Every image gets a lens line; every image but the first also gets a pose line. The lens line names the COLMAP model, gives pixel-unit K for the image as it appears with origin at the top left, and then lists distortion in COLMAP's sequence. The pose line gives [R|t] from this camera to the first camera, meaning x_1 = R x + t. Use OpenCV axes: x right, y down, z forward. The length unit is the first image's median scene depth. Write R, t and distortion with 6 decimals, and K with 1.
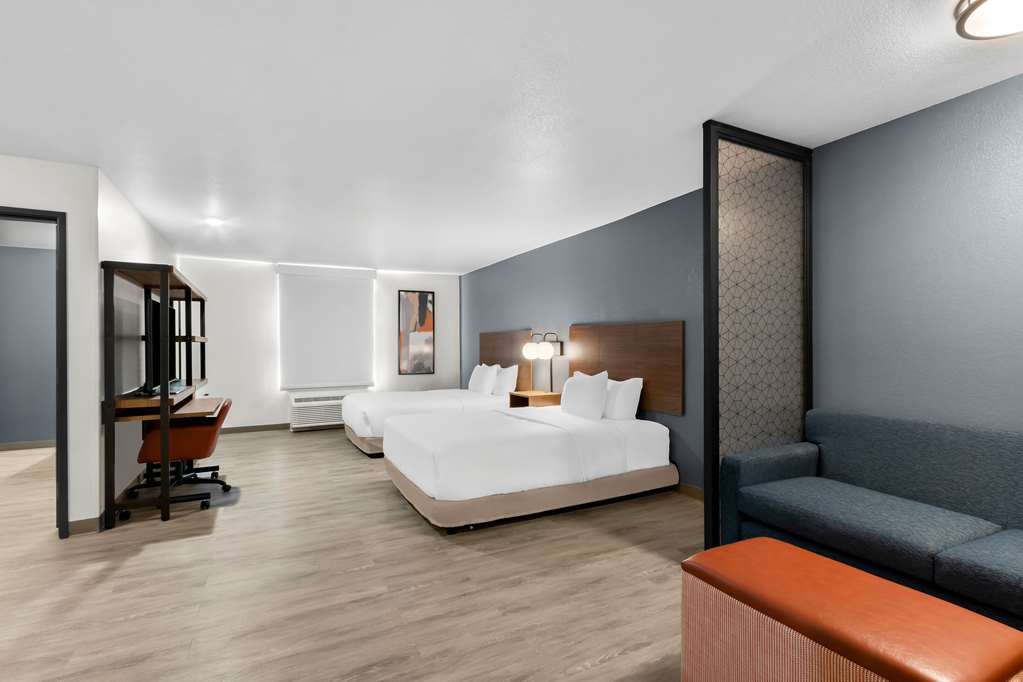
lens RADIAL K [[469.3, 0, 515.9], [0, 469.3, 340.9], [0, 0, 1]] dist [0.003970, -0.000057]
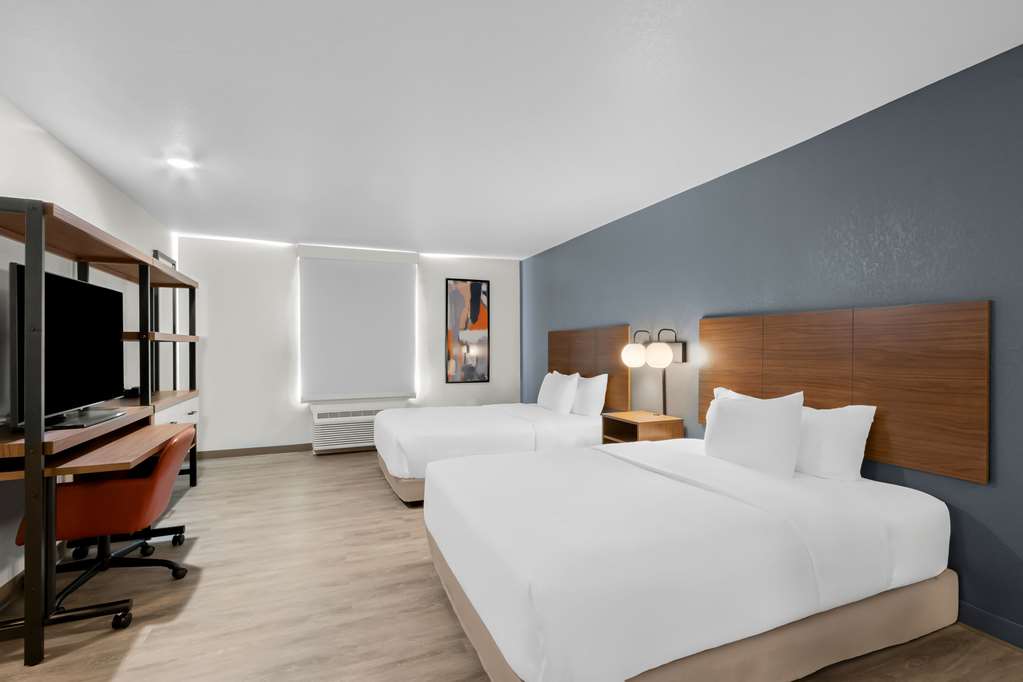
lens RADIAL K [[469.3, 0, 518.5], [0, 469.3, 342.9], [0, 0, 1]] dist [0.003970, -0.000057]
pose [[0.996064, 0.001826, -0.088624, -0.079126], [-0.001716, 0.999998, 0.001320, 0.002639], [0.088626, -0.001163, 0.996064, 0.302013]]
